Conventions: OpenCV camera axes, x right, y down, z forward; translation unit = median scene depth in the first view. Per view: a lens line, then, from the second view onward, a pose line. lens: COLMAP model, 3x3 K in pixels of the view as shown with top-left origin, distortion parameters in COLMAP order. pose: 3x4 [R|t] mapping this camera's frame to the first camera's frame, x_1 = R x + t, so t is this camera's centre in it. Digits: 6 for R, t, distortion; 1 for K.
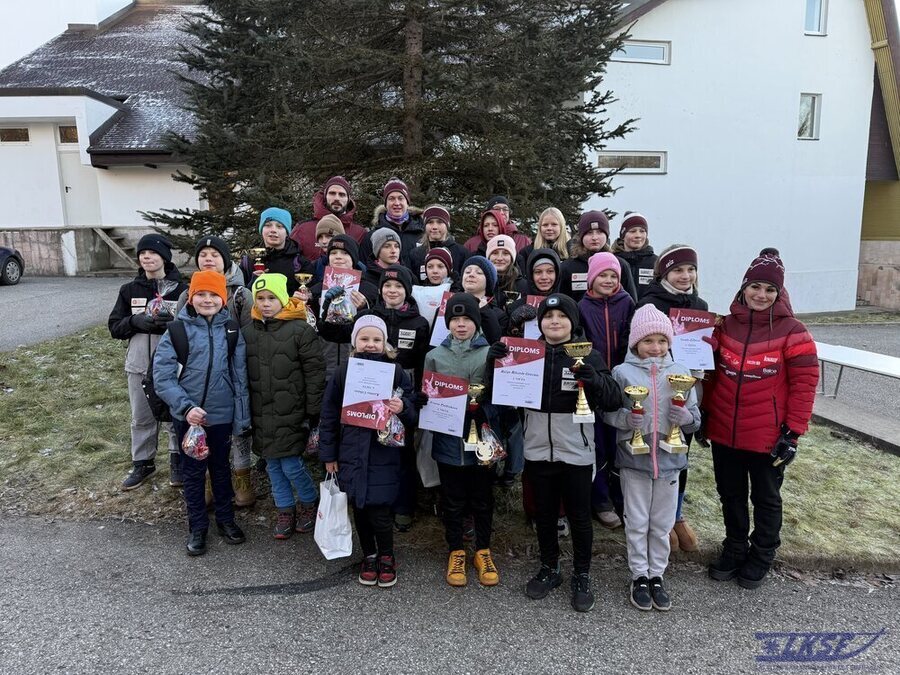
lens RADIAL K [[629.5, 0, 450.0], [0, 629.5, 337.5], [0, 0, 1]] dist [-0.000692, 0.000459]
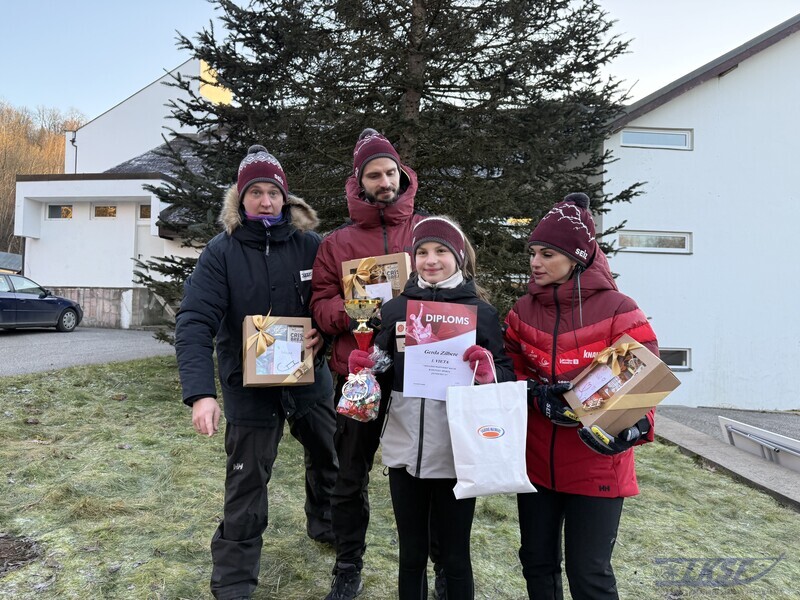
lens RADIAL K [[559.5, 0, 400.0], [0, 559.5, 300.0], [0, 0, 1]] dist [-0.000692, 0.000459]
pose [[0.983285, 0.032263, -0.179191, 0.062557], [-0.066188, 0.980182, -0.186717, 0.006545], [0.169616, 0.195456, 0.965933, 0.105356]]
